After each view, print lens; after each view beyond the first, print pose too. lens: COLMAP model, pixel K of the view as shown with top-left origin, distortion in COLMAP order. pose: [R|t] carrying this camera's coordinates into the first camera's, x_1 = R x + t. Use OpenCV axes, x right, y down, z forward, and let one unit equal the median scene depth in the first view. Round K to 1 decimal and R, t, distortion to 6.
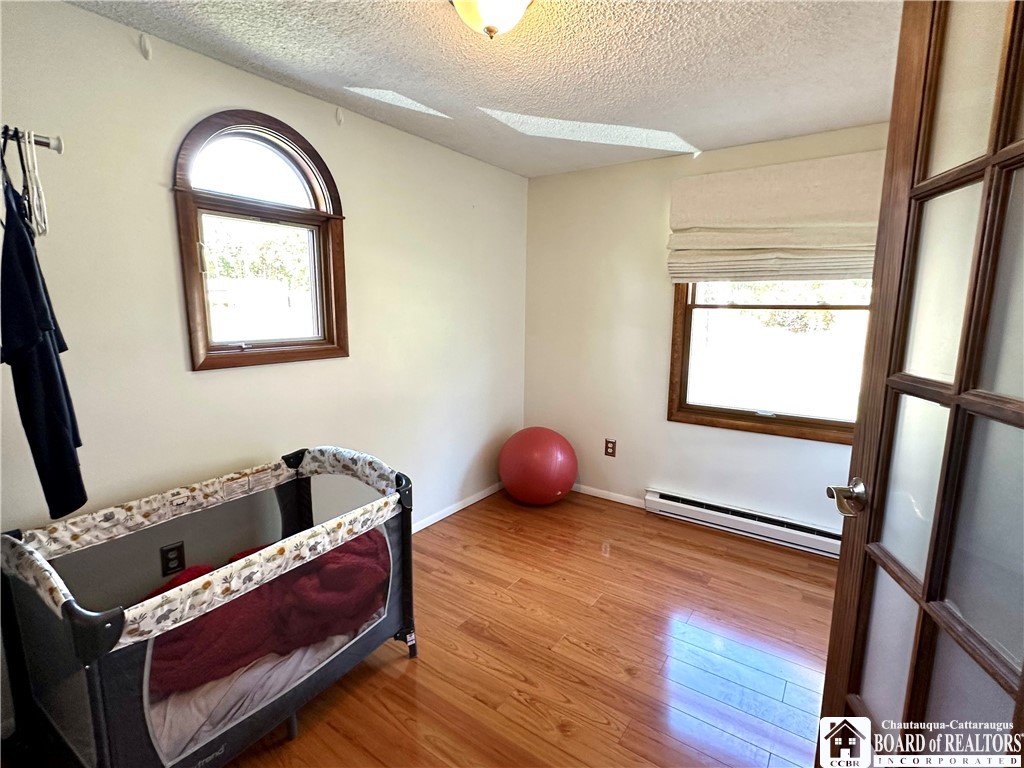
lens RADIAL K [[490.5, 0, 512.5], [0, 490.5, 383.3], [0, 0, 1]] dist [-0.003514, -0.000764]
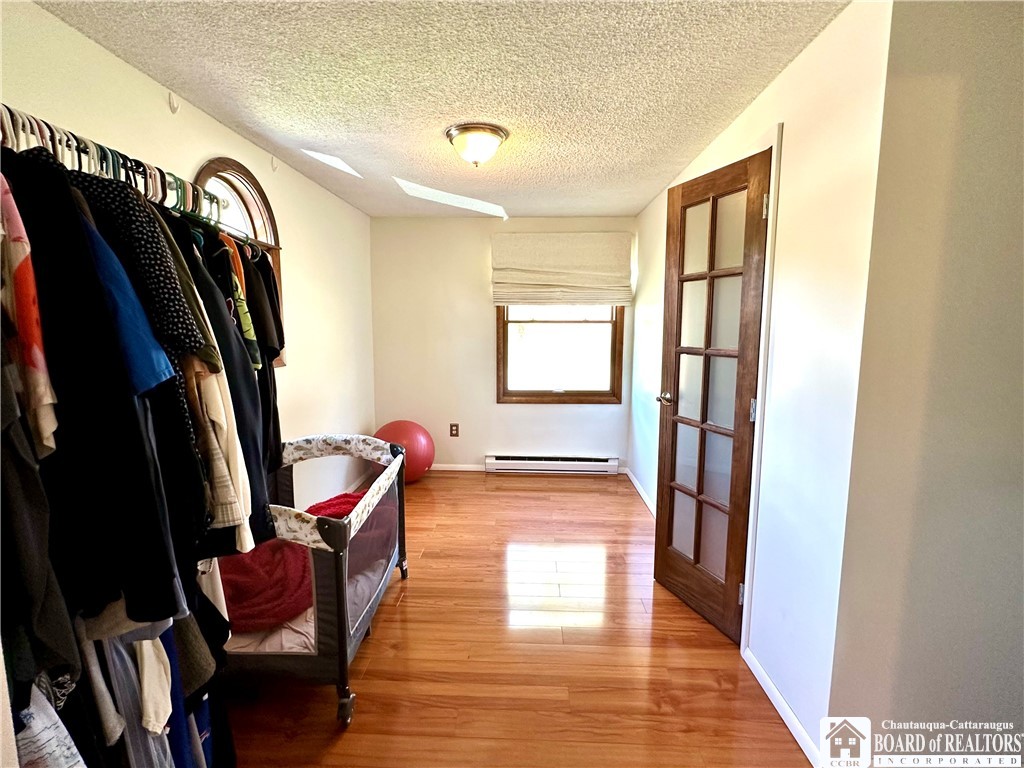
lens RADIAL K [[490.5, 0, 511.4], [0, 490.5, 384.1], [0, 0, 1]] dist [-0.003514, -0.000764]
pose [[0.842822, -0.071927, 0.533365, -0.429012], [0.087438, 0.996163, -0.003831, 0.033620], [-0.531043, 0.049865, 0.845877, -0.226532]]
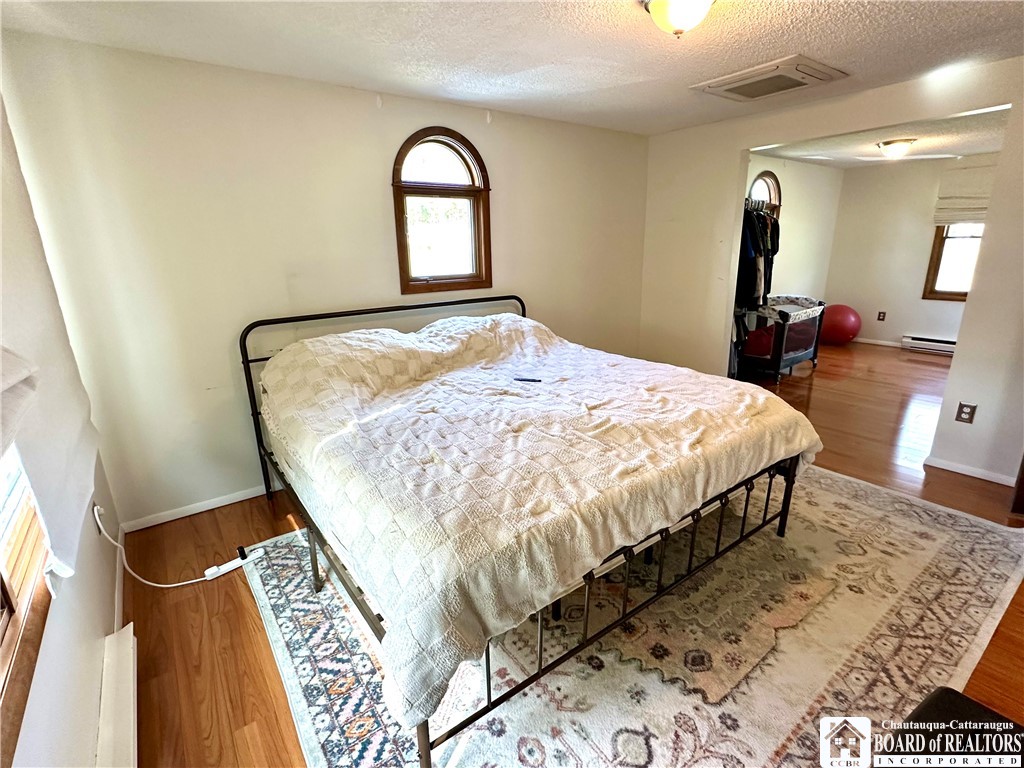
lens RADIAL K [[490.5, 0, 510.6], [0, 490.5, 386.7], [0, 0, 1]] dist [-0.003514, -0.000764]
pose [[0.947658, 0.060130, -0.313575, -0.655174], [-0.019702, 0.991248, 0.130535, 0.219077], [0.318680, -0.117525, 0.940548, -1.509857]]
